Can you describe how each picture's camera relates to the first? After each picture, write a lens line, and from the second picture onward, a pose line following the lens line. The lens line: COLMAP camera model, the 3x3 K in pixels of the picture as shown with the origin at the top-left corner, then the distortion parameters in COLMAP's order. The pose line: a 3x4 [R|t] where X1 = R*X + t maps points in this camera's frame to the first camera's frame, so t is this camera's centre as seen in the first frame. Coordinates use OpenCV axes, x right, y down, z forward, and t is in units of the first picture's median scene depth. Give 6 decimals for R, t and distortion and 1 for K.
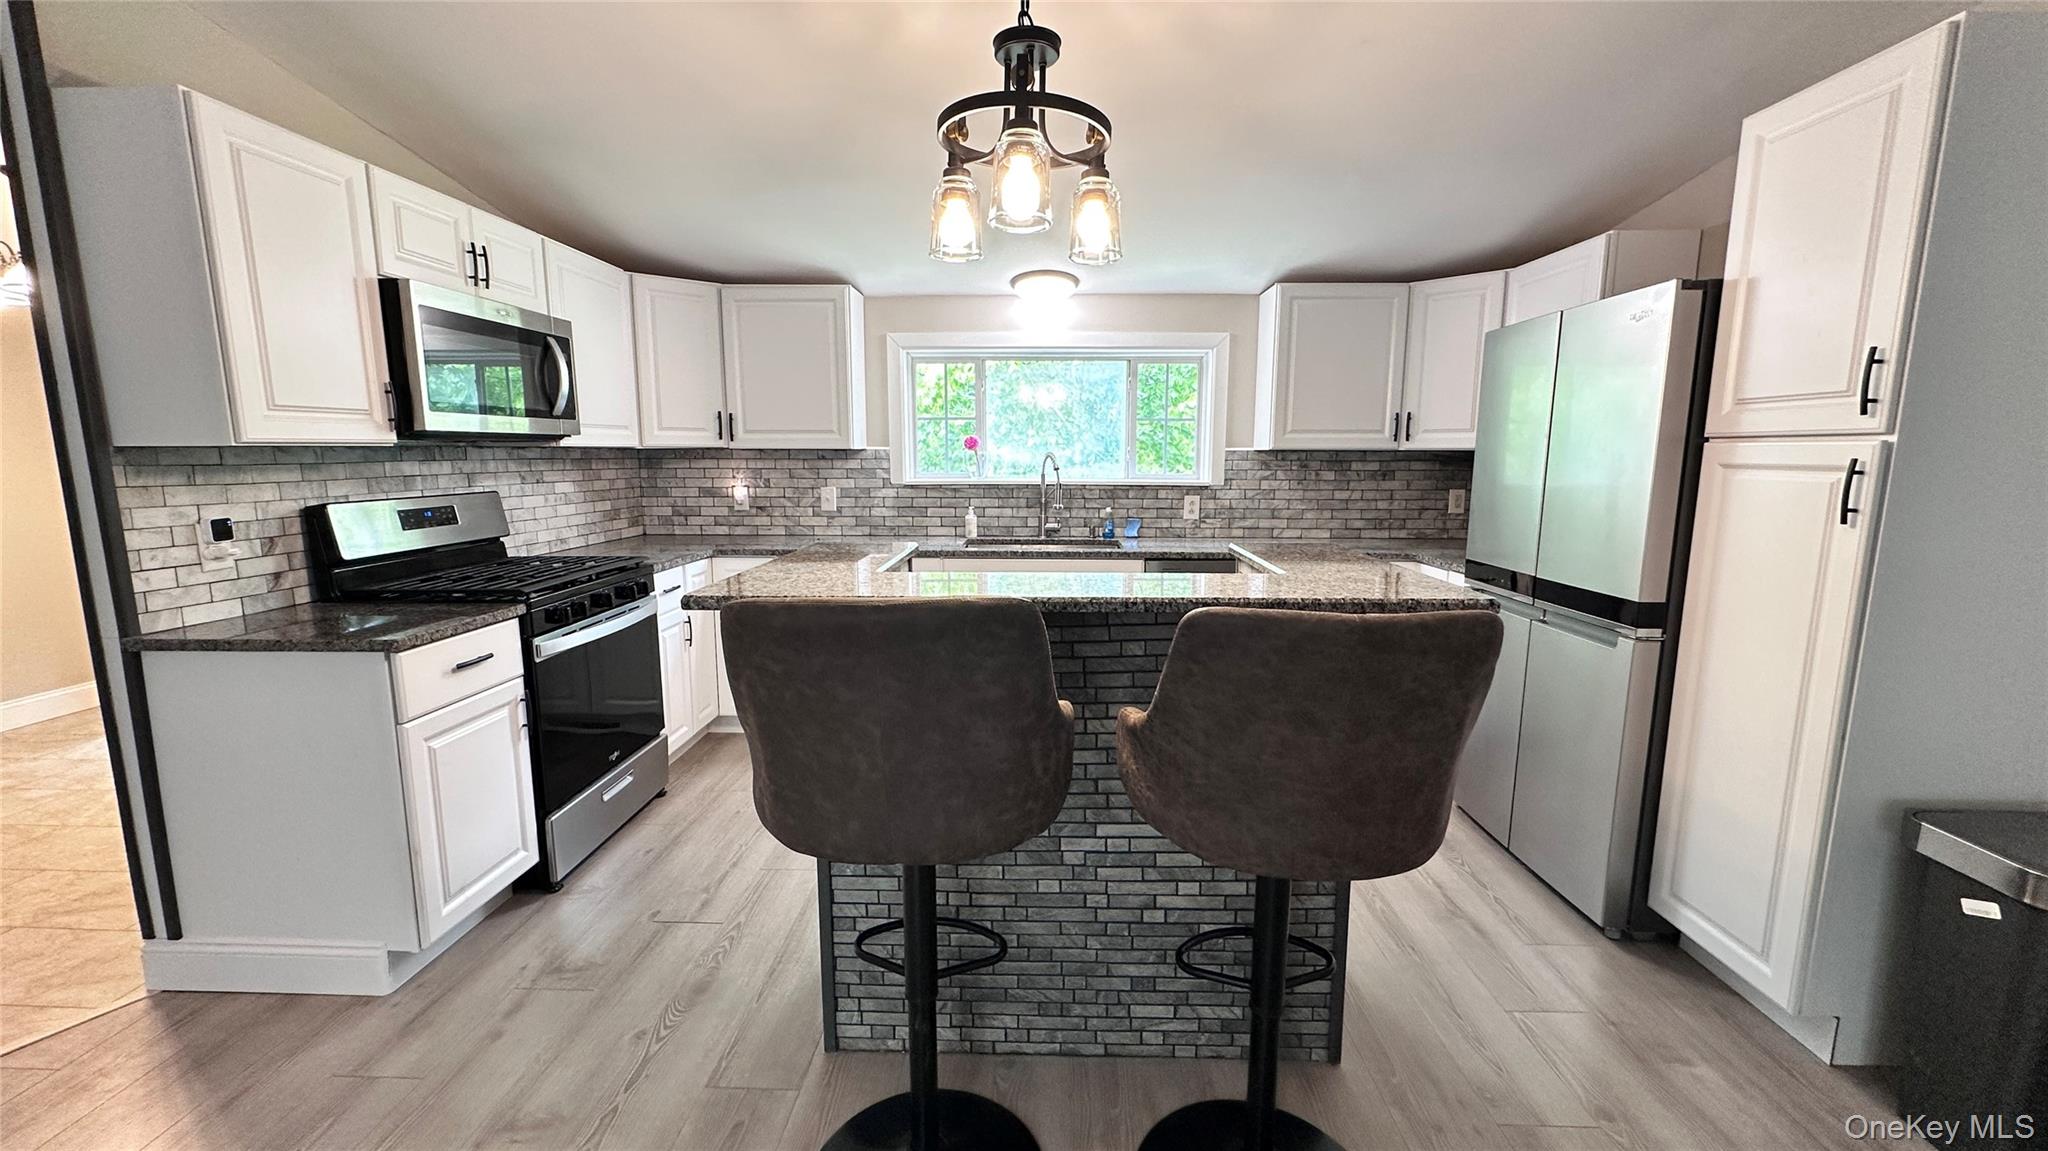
lens RADIAL K [[825.0, 0, 1023.9], [0, 825.0, 579.1], [0, 0, 1]] dist [-0.000690, 0.000023]
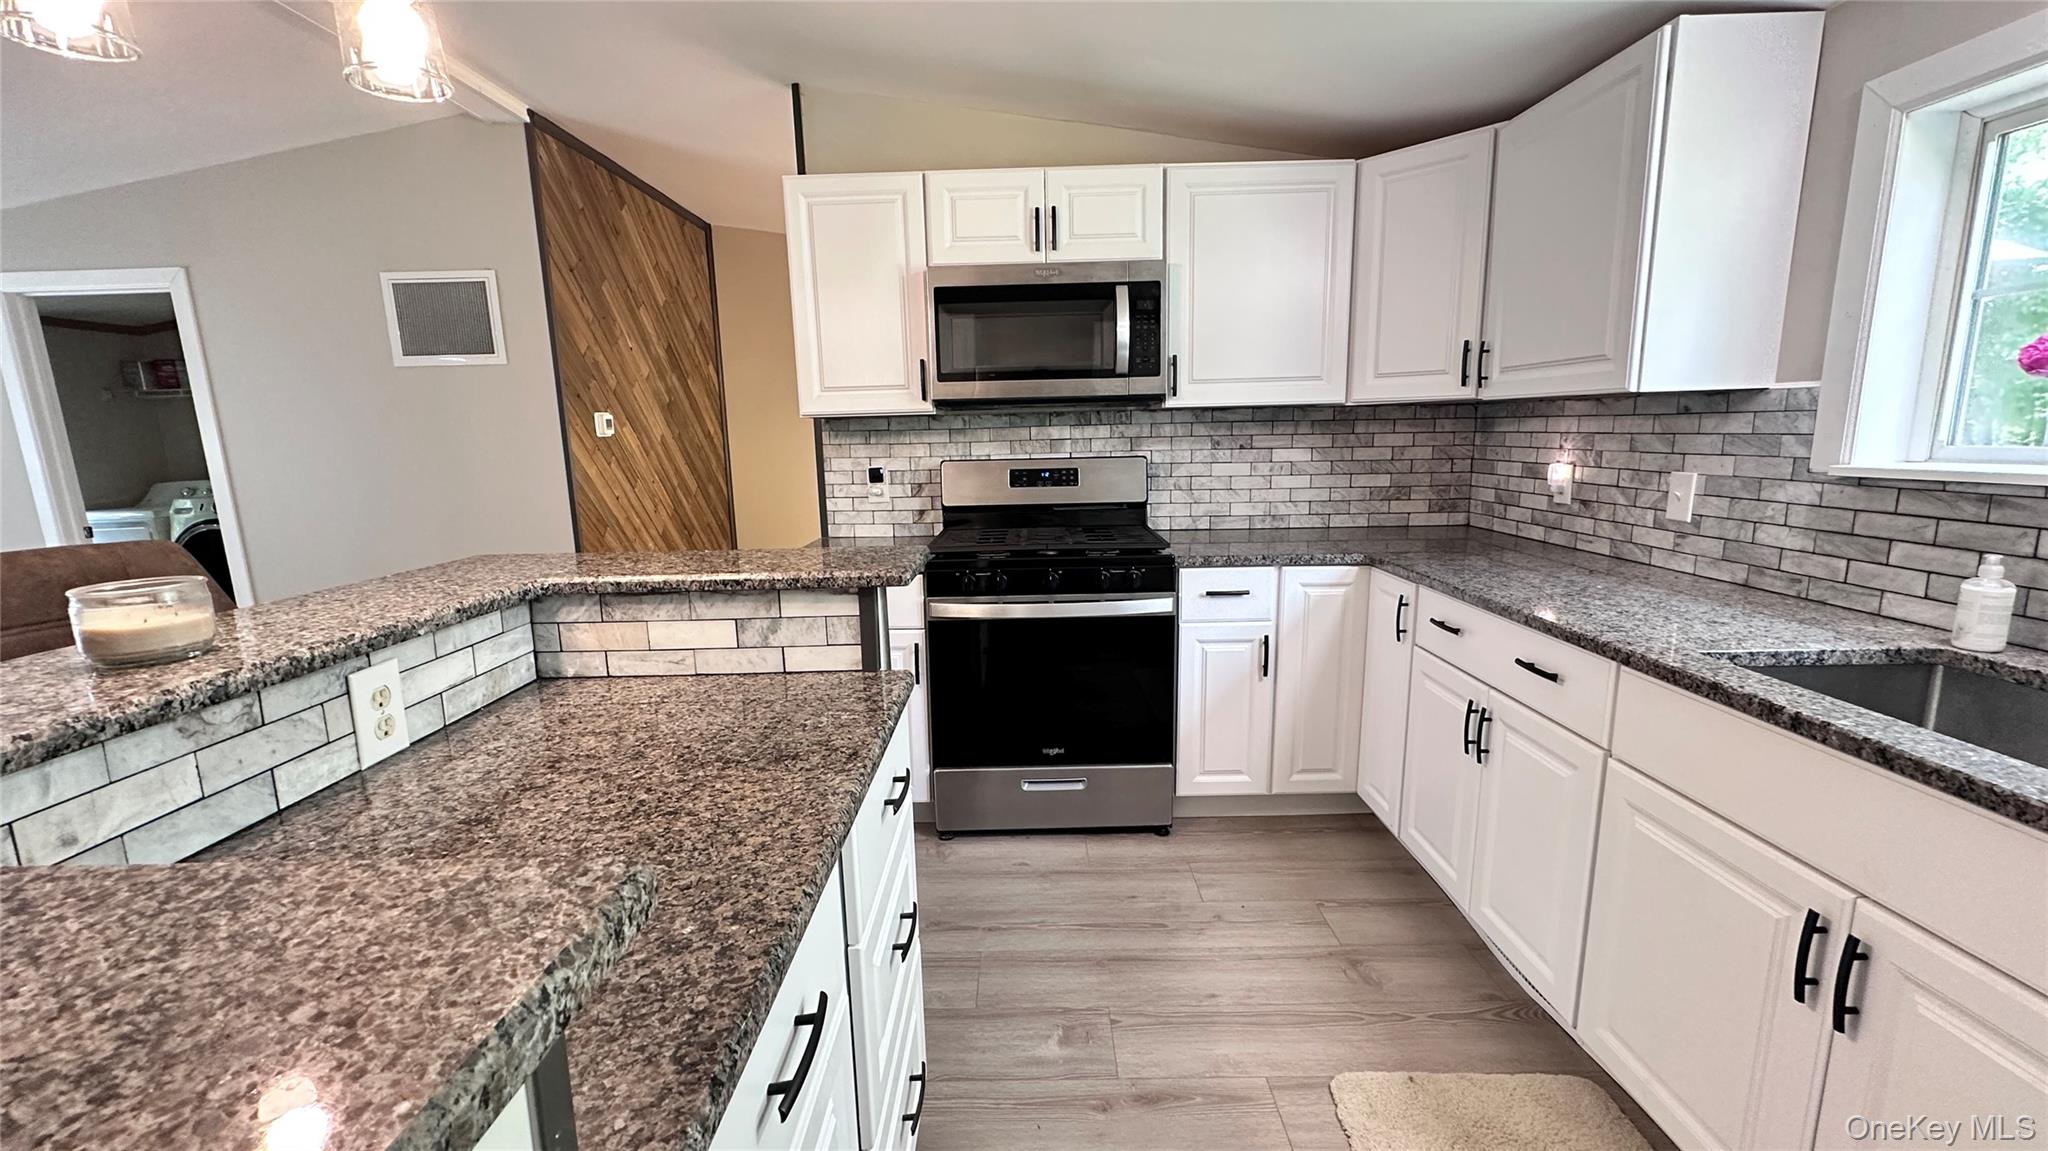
lens RADIAL K [[825.0, 0, 1018.9], [0, 825.0, 575.3], [0, 0, 1]] dist [-0.000690, 0.000023]
pose [[0.021935, 0.174500, -0.984413, 0.273304], [-0.131774, 0.976564, 0.170172, -0.094052], [0.991037, 0.125987, 0.044416, 0.676686]]
